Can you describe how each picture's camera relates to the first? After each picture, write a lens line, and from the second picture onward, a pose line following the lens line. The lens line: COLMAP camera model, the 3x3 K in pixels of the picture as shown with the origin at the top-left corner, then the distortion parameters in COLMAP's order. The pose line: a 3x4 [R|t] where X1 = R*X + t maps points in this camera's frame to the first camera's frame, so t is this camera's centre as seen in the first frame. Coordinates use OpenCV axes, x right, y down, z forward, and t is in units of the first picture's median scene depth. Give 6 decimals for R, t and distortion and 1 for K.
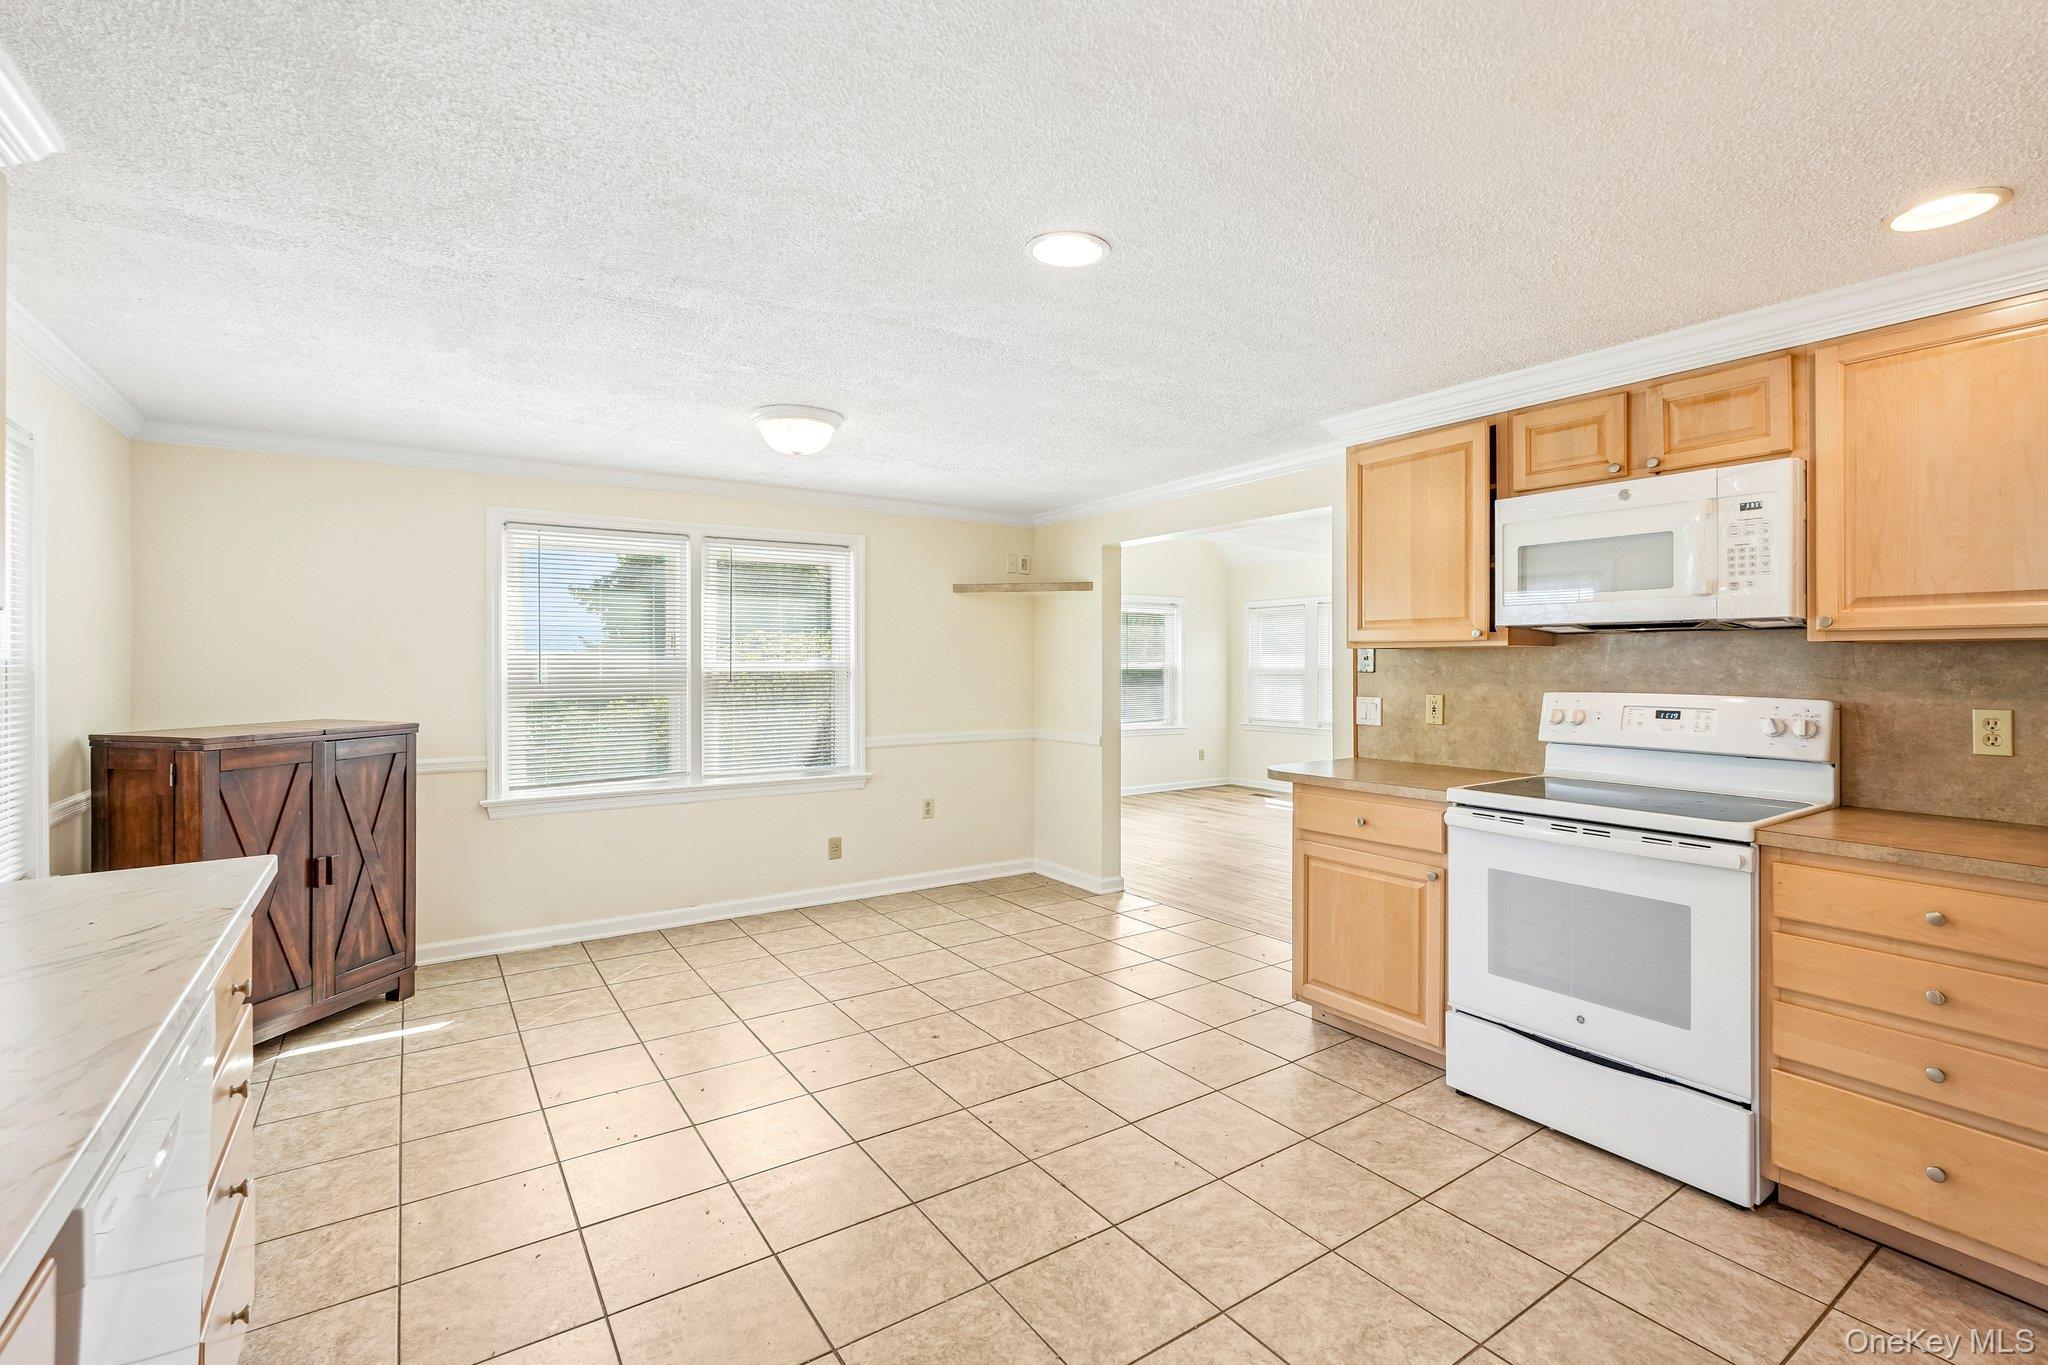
lens RADIAL K [[912.0, 0, 1024.6], [0, 912.0, 667.2], [0, 0, 1]] dist [-0.014245, 0.009434]
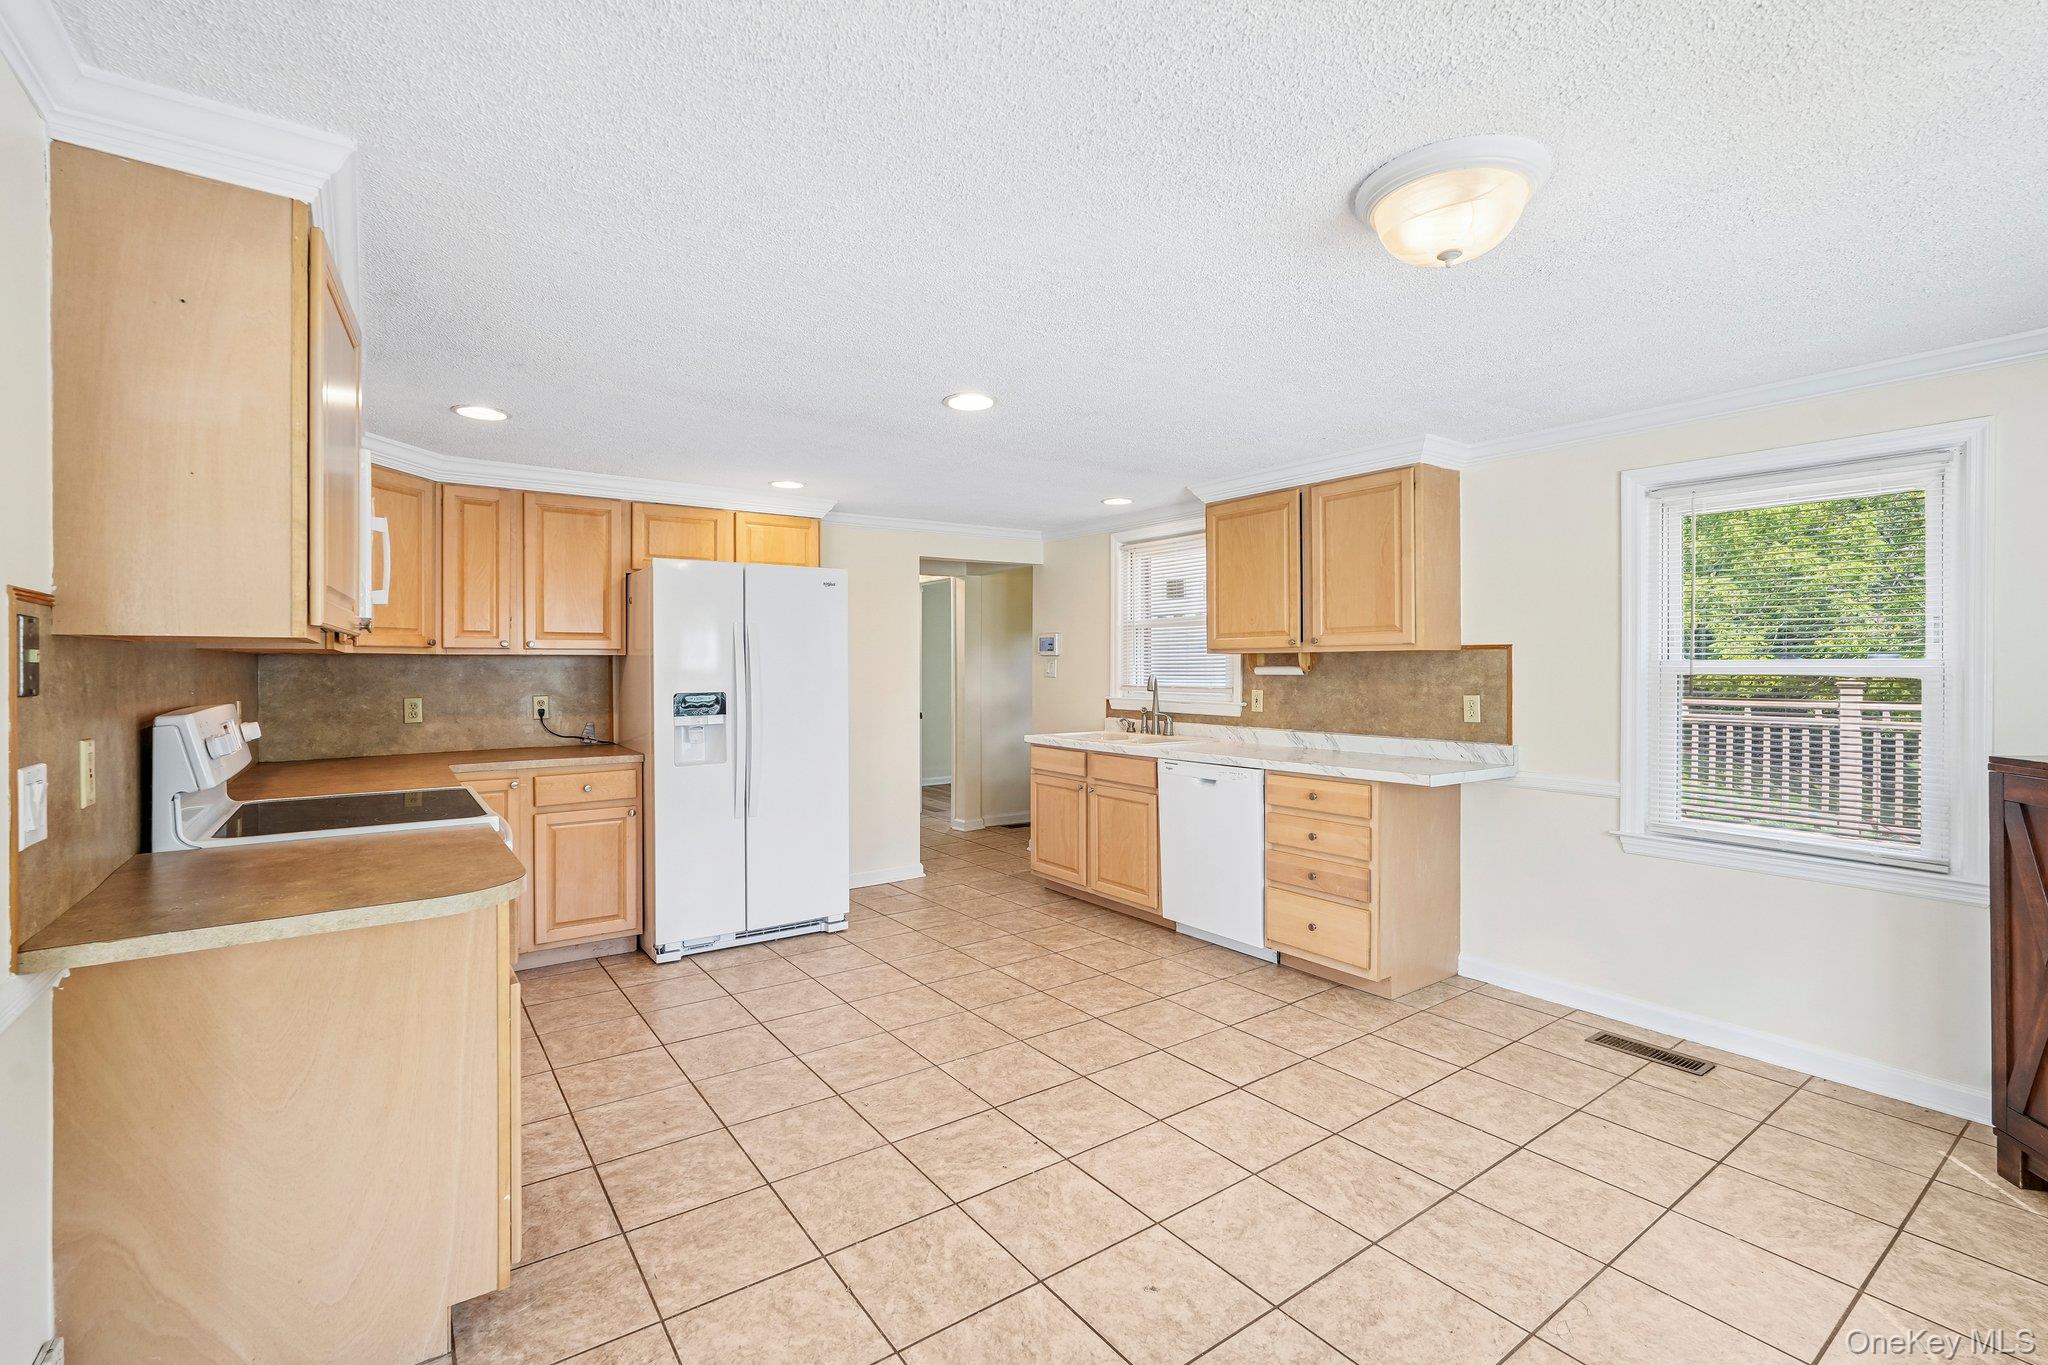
lens RADIAL K [[912.0, 0, 1024.6], [0, 912.0, 667.2], [0, 0, 1]] dist [-0.014245, 0.009434]
pose [[-0.999456, 0.002486, -0.032885, 0.004755], [0.002223, 0.999965, 0.008032, -0.011425], [0.032904, 0.007955, -0.999427, 1.923441]]
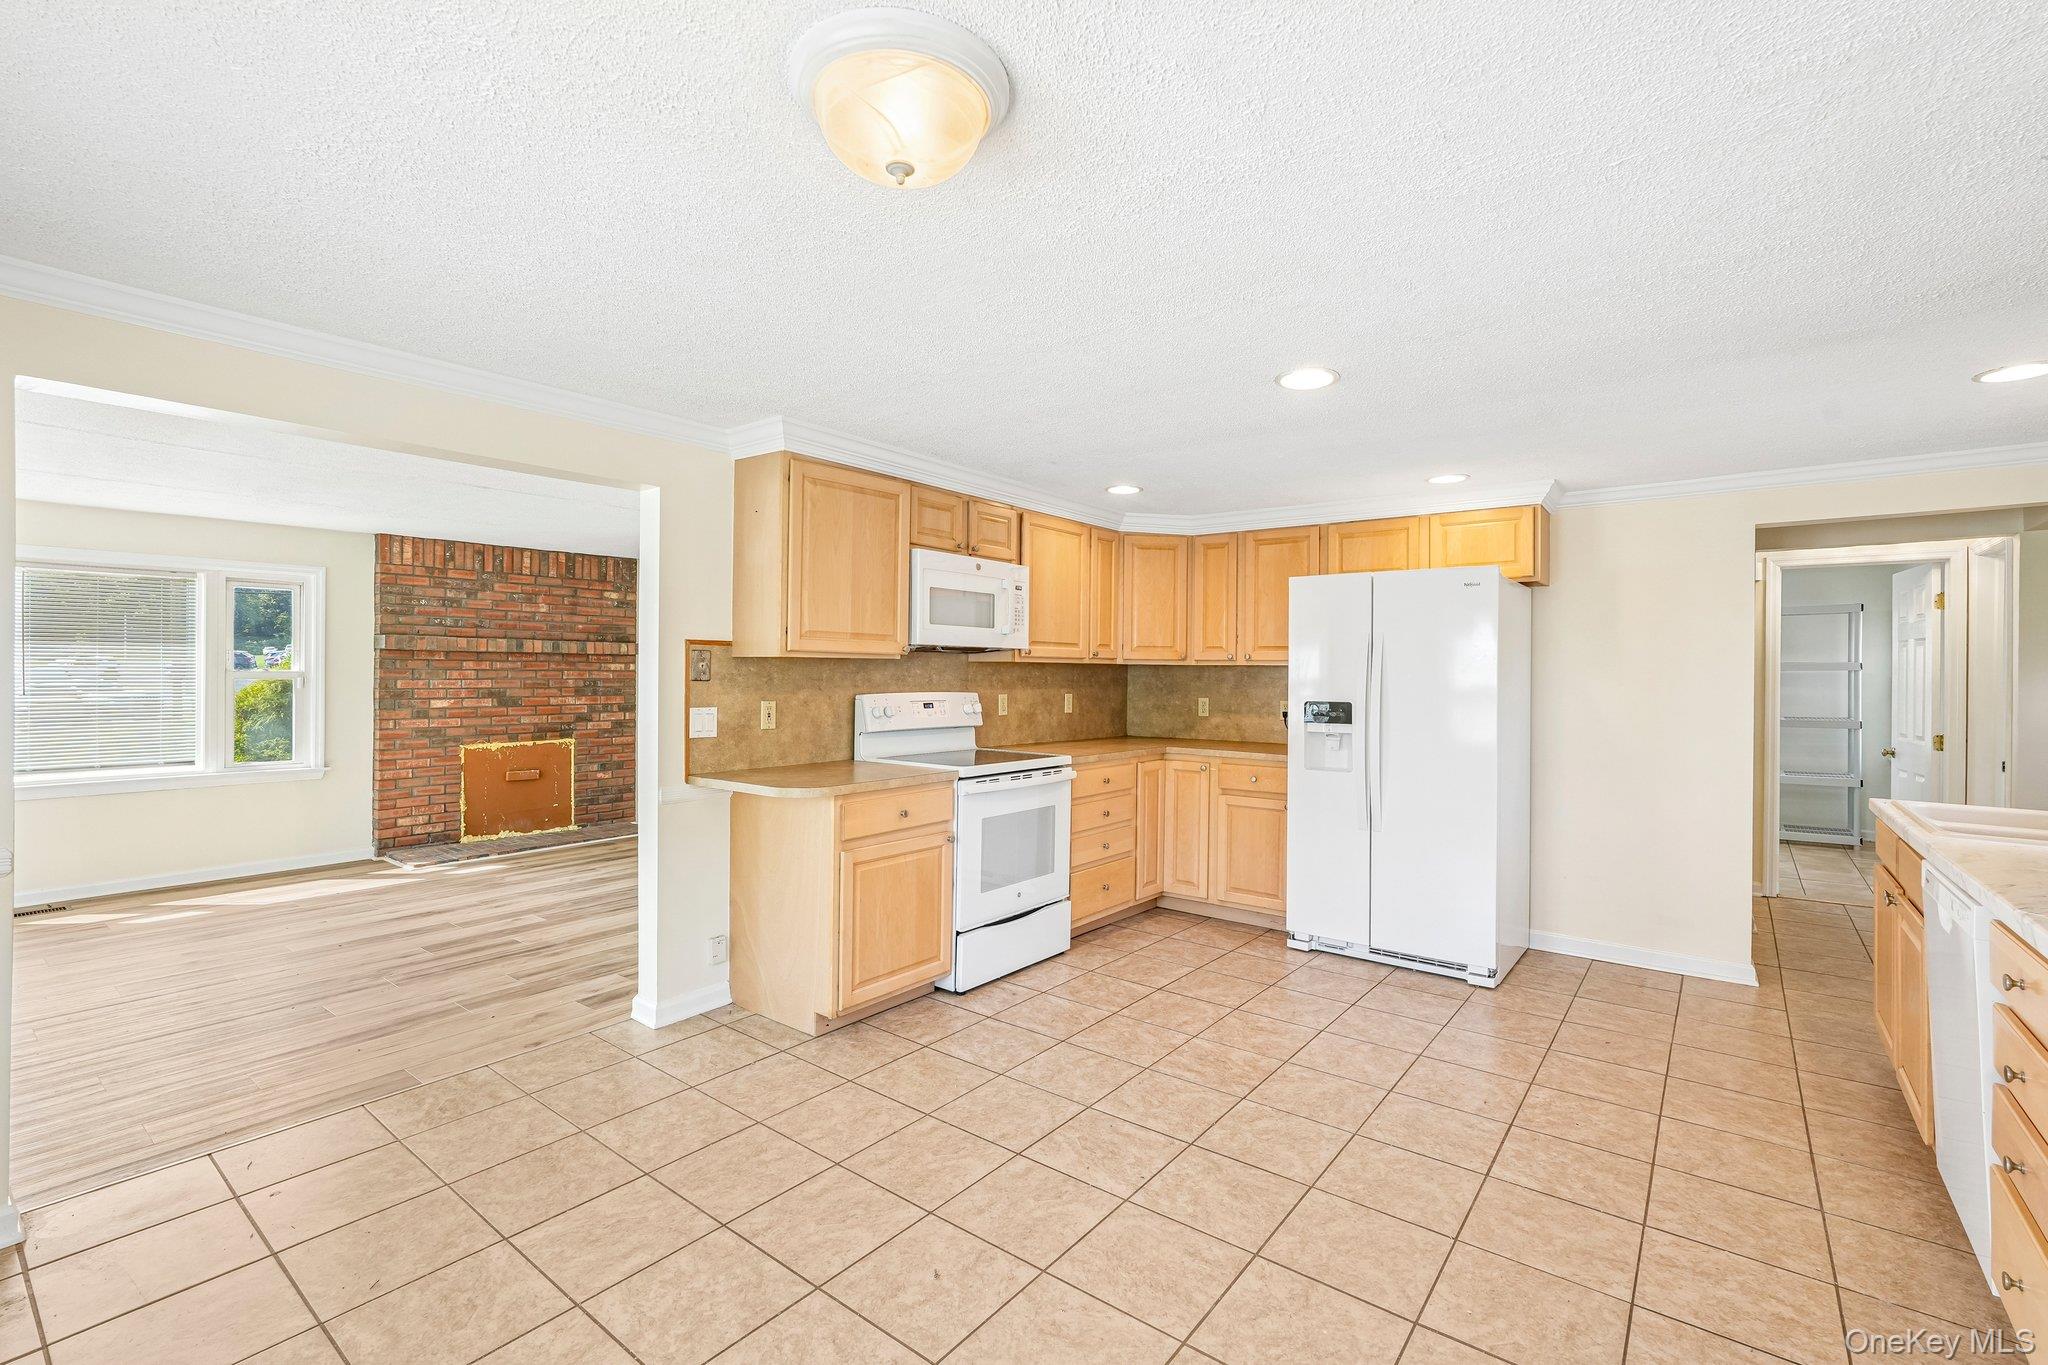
lens RADIAL K [[912.0, 0, 1024.6], [0, 912.0, 667.2], [0, 0, 1]] dist [-0.014245, 0.009434]
pose [[-0.308711, 0.001533, 0.951155, -0.855620], [-0.005055, 0.999982, -0.003252, -0.009787], [-0.951143, -0.005812, -0.308697, 1.373269]]
